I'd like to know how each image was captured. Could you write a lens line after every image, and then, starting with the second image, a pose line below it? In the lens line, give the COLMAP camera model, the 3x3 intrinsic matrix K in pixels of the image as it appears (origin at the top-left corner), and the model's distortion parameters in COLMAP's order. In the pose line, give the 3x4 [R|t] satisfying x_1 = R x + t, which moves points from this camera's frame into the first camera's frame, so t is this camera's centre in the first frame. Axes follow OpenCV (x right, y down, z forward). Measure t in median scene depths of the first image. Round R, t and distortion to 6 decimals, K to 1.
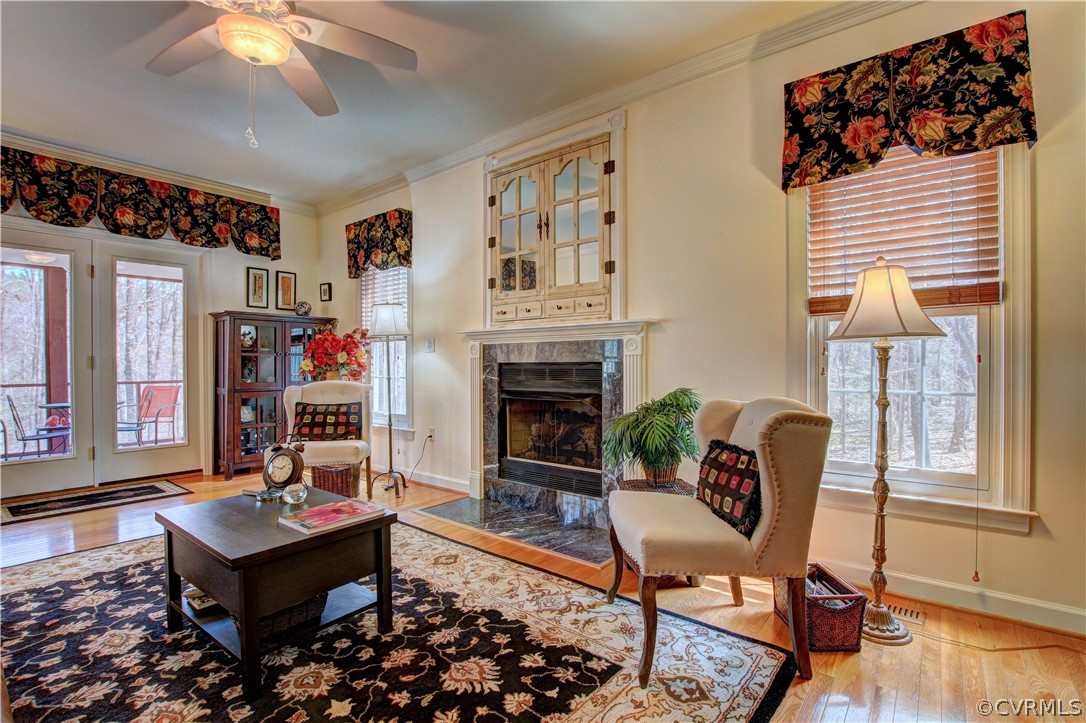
lens RADIAL K [[504.7, 0, 544.7], [0, 504.7, 365.1], [0, 0, 1]] dist [-0.033864, 0.006312]
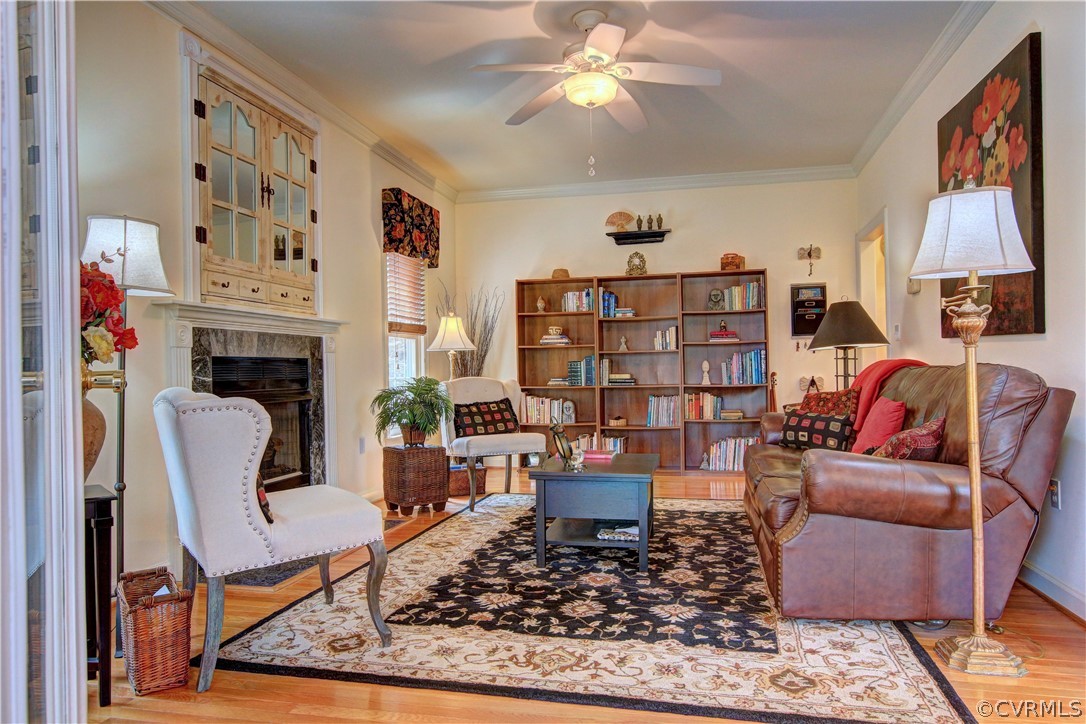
lens RADIAL K [[718.4, 0, 549.1], [0, 718.4, 367.4], [0, 0, 1]] dist [-0.003654, 0.001358]
pose [[-0.445523, 0.014783, 0.895148, -1.199784], [0.021664, 0.999749, -0.005728, 0.026186], [-0.895008, 0.016840, -0.445732, 1.070428]]
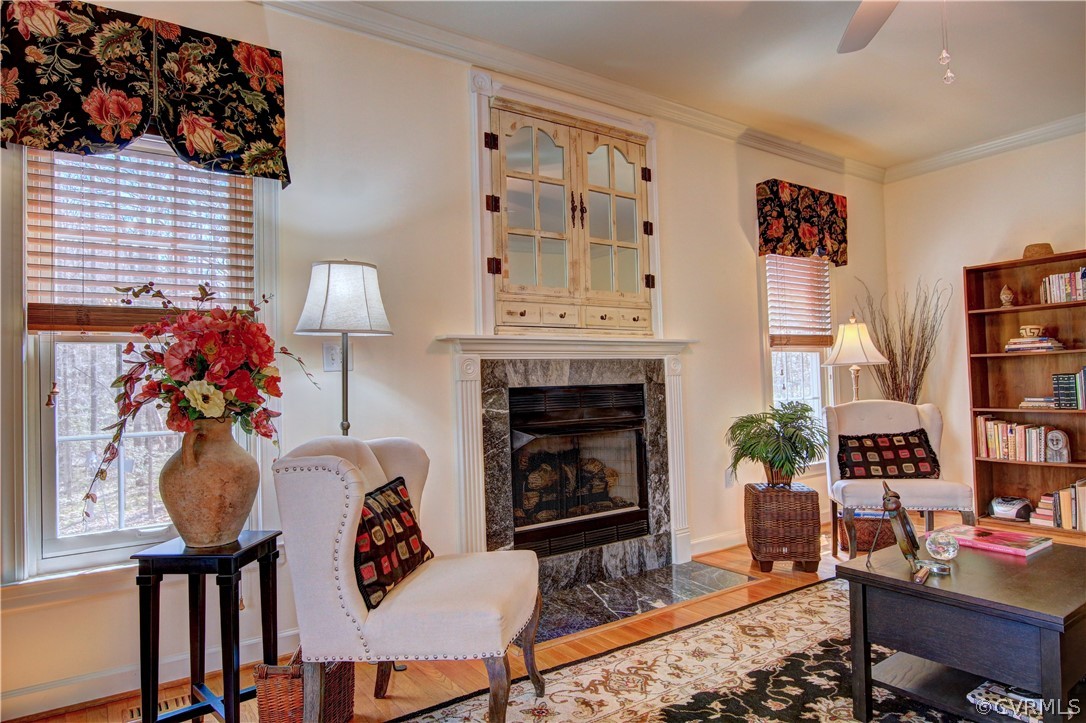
lens RADIAL K [[645.9, 0, 537.3], [0, 645.9, 373.2], [0, 0, 1]] dist [-0.039178, 0.019670]
pose [[0.296560, 0.017928, 0.954846, -0.928188], [0.033543, 0.999011, -0.029175, 0.002196], [-0.954425, 0.040680, 0.295665, 0.746421]]
